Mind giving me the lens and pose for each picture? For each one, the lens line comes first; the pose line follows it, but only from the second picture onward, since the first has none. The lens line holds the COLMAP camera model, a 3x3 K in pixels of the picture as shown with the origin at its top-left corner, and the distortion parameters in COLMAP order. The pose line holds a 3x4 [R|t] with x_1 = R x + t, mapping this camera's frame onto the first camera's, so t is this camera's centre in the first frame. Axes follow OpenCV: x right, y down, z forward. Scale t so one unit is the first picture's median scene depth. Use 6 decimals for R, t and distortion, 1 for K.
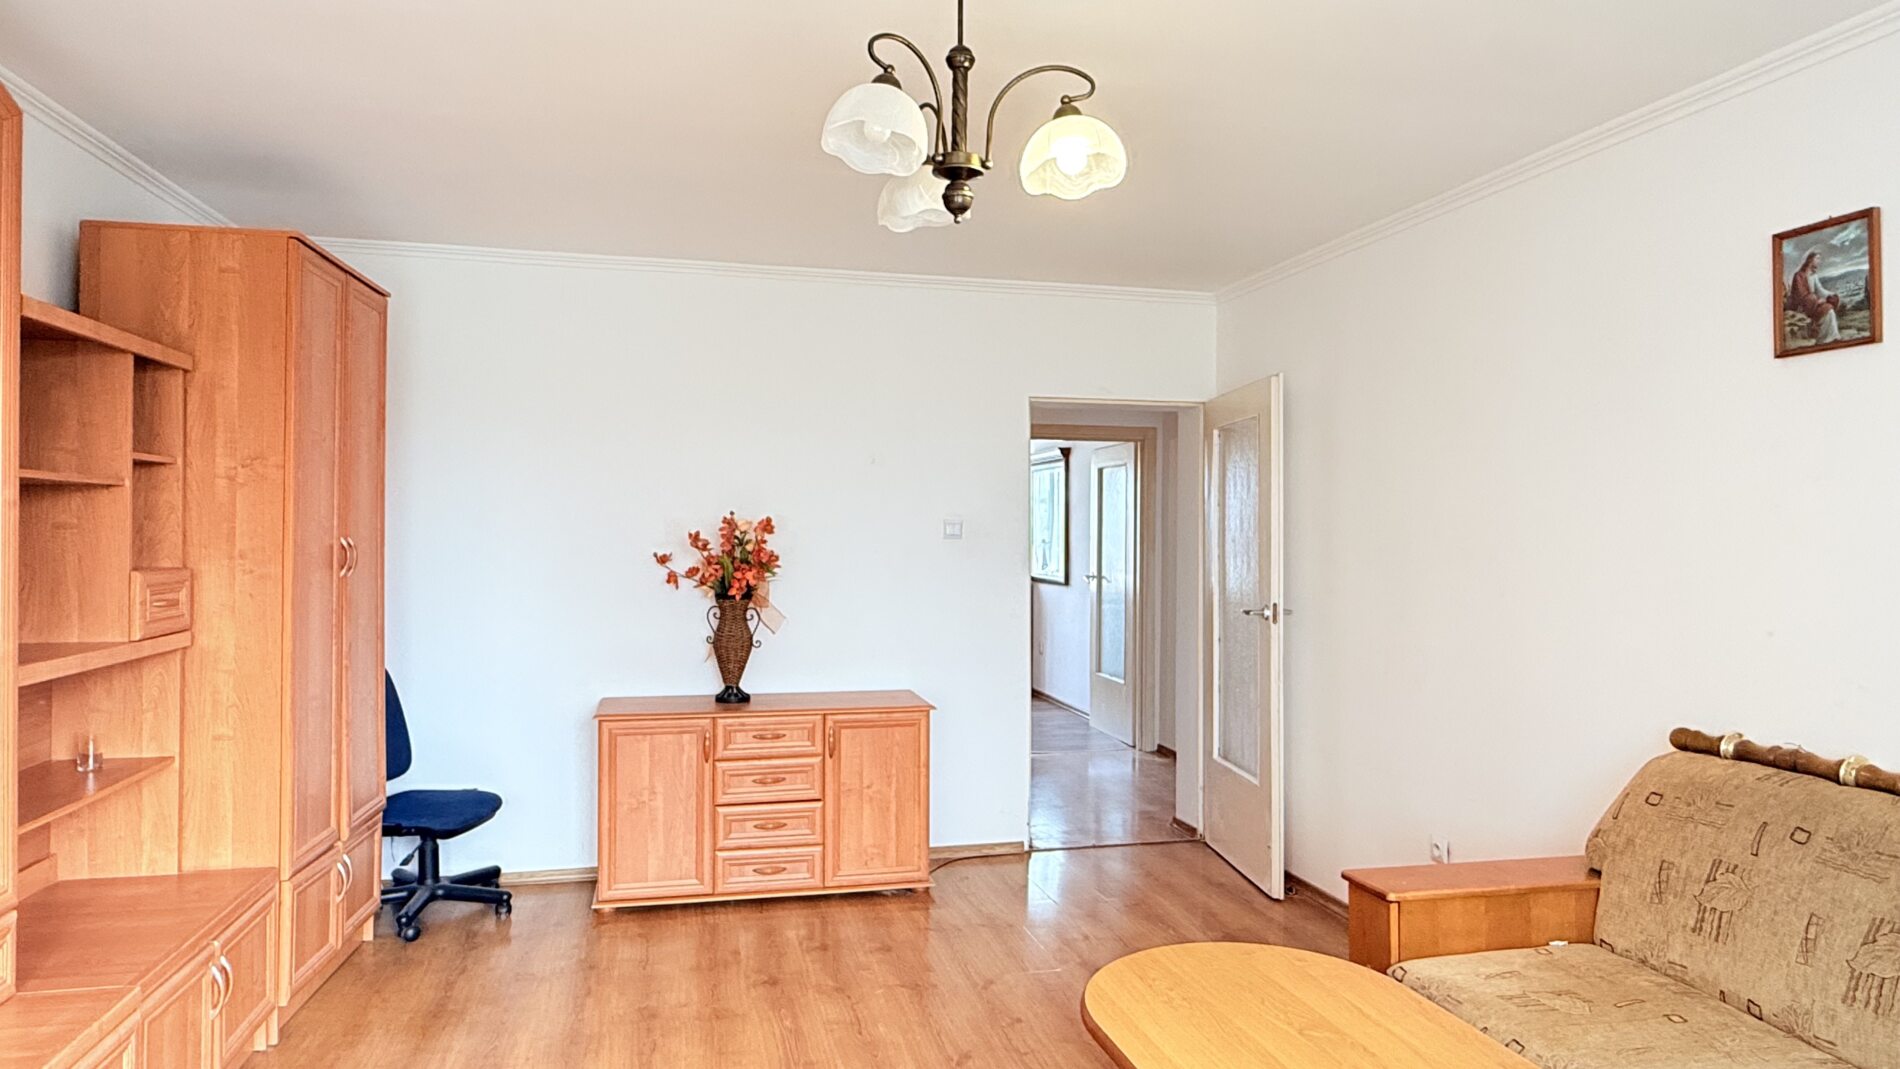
lens RADIAL K [[1161.4, 0, 939.0], [0, 1161.4, 527.4], [0, 0, 1]] dist [-0.006822, 0.001371]
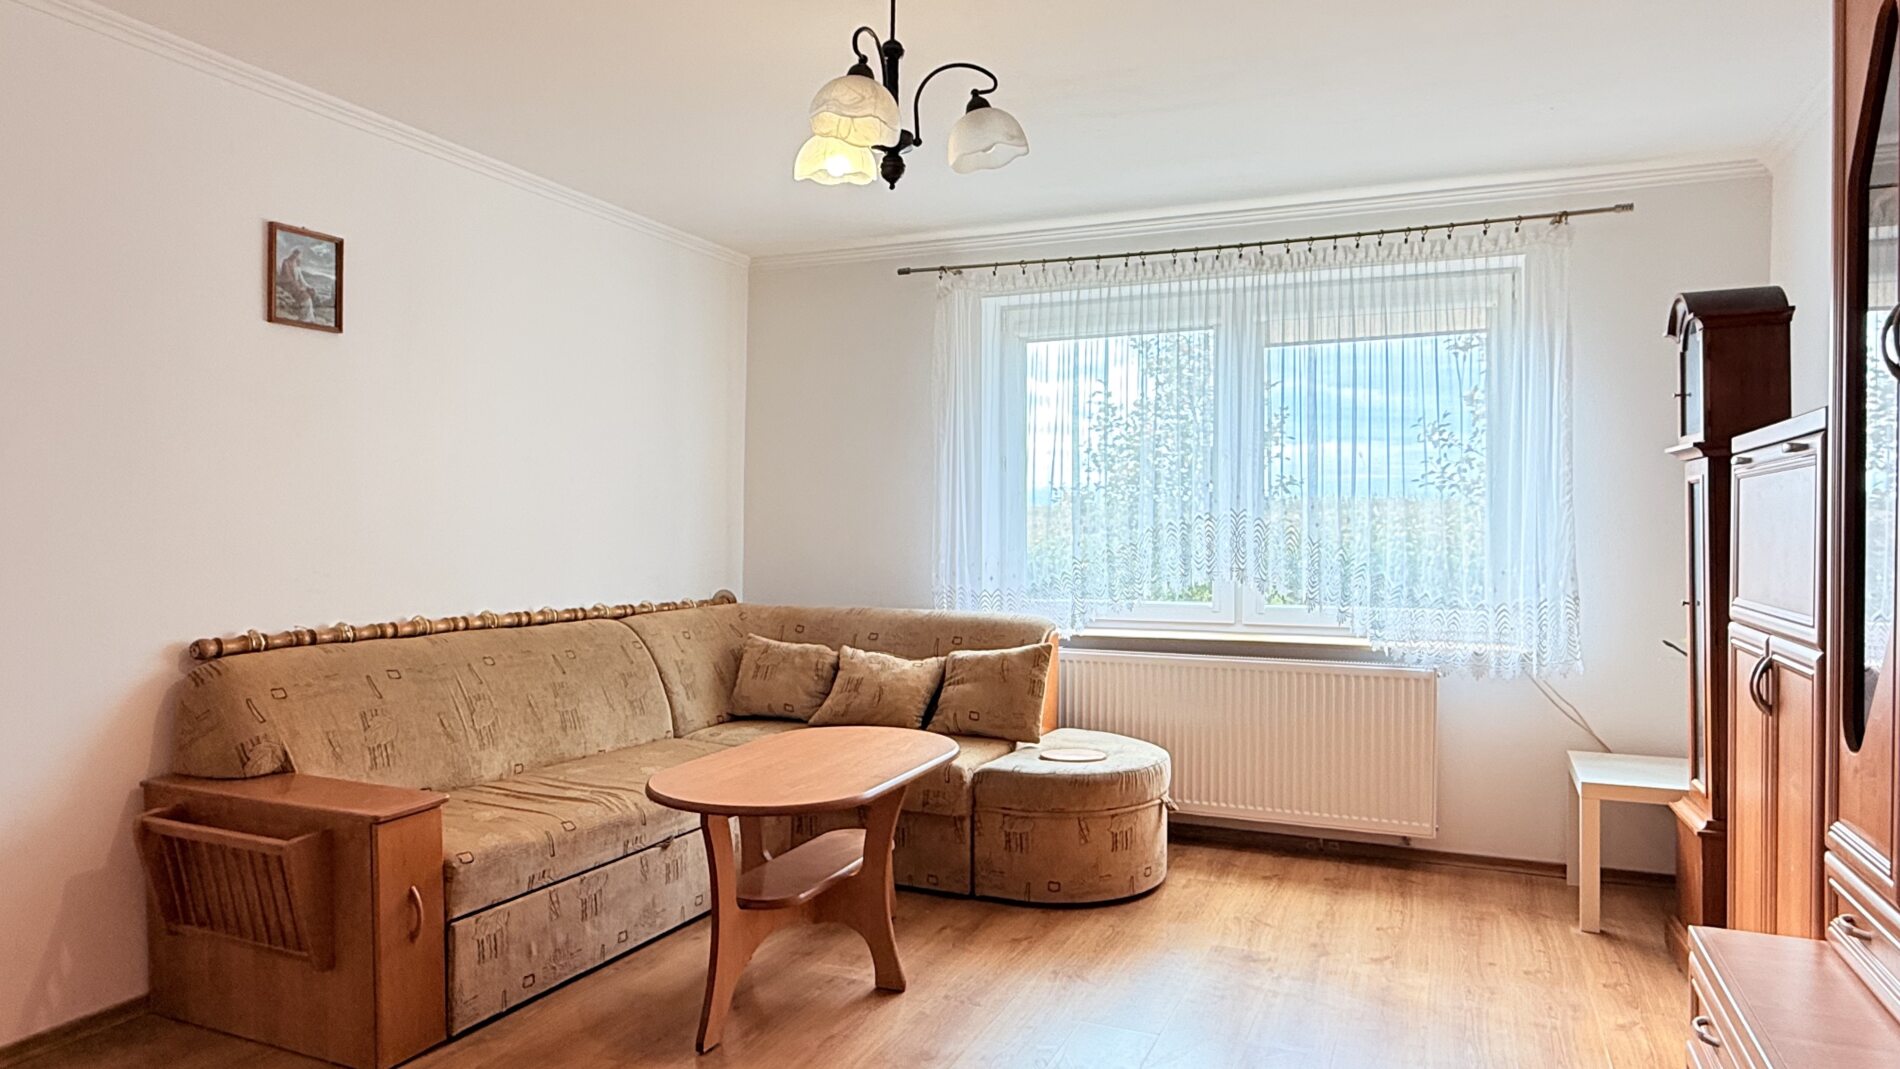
lens RADIAL K [[1161.4, 0, 932.6], [0, 1161.4, 494.6], [0, 0, 1]] dist [-0.006822, 0.001371]
pose [[-0.799883, 0.009450, 0.600082, -0.375287], [-0.007532, 0.999639, -0.025782, 0.042369], [-0.600109, -0.025142, -0.799523, 0.994949]]
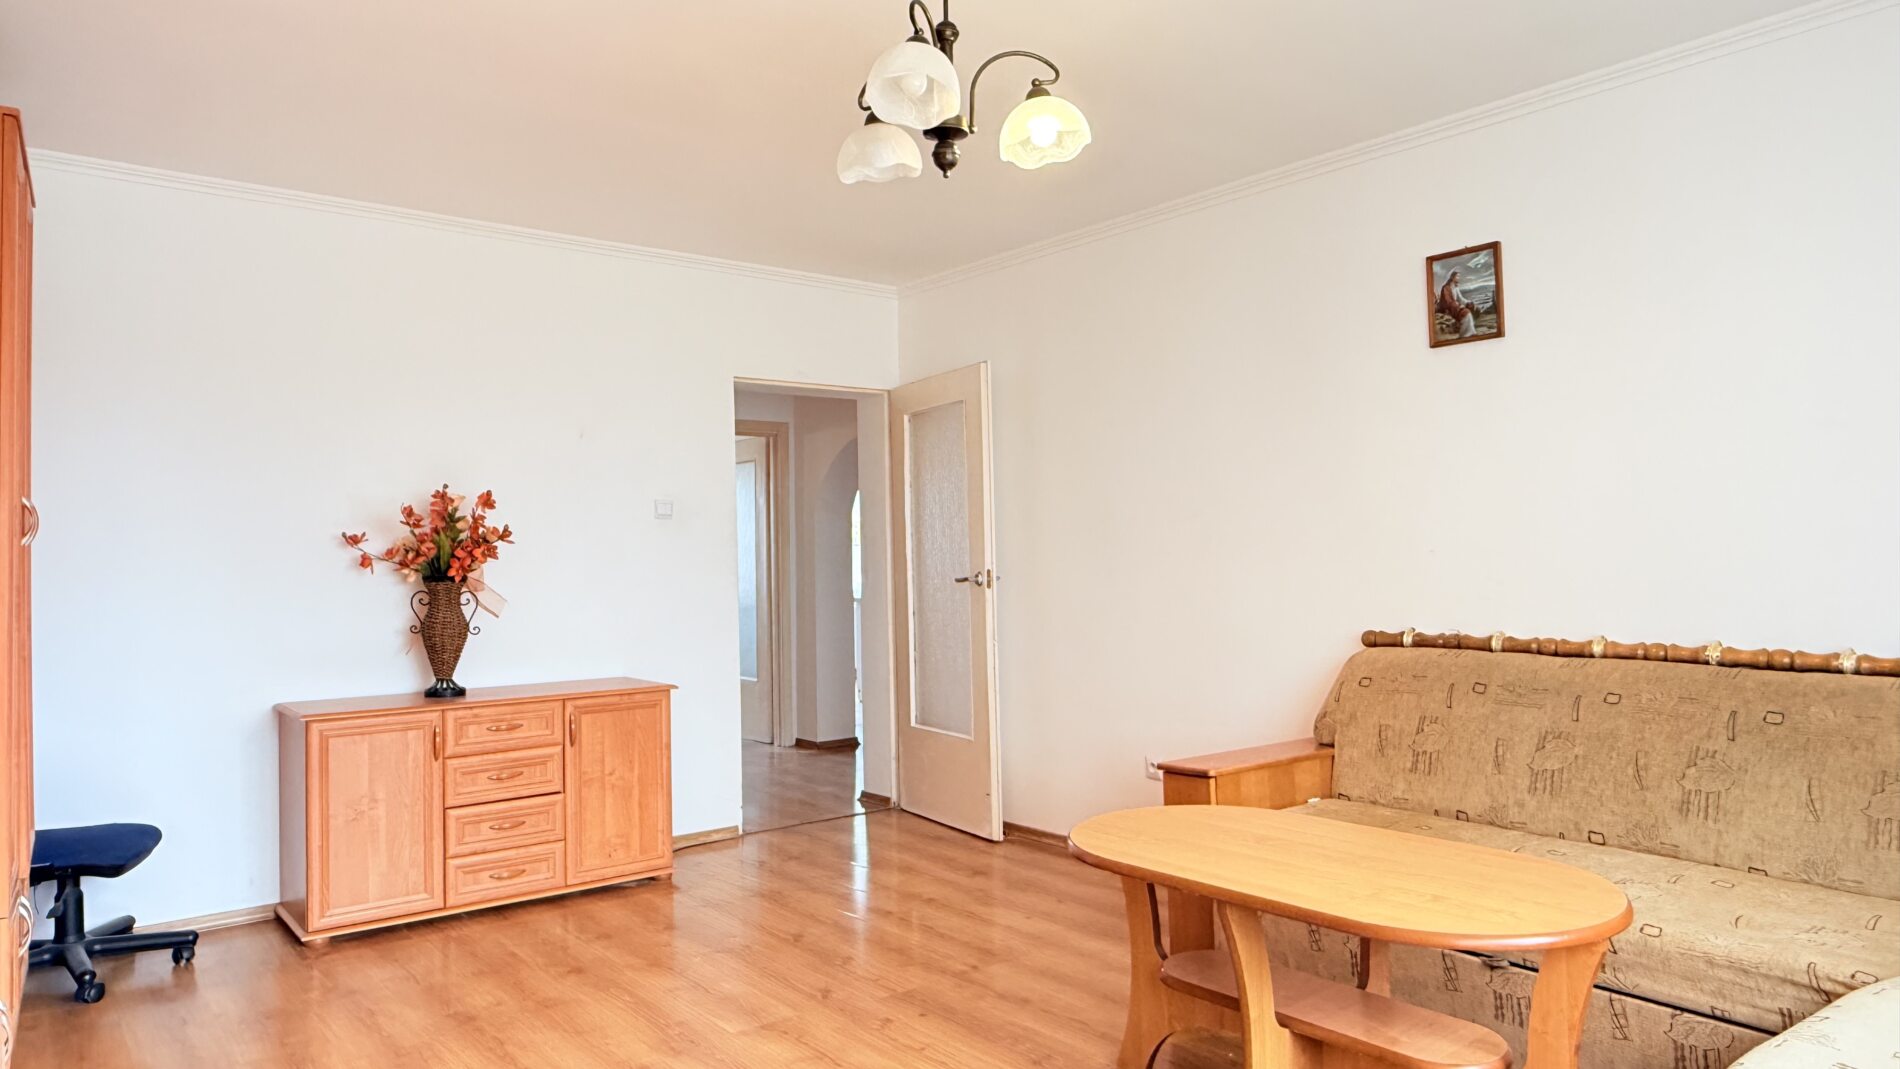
lens RADIAL K [[1223.4, 0, 957.6], [0, 1223.4, 527.0], [0, 0, 1]] dist [-0.002029, -0.003668]
pose [[0.903479, -0.010647, 0.428499, -0.250065], [0.020639, 0.999612, -0.018679, 0.050043], [-0.428134, 0.025720, 0.903349, -0.032194]]
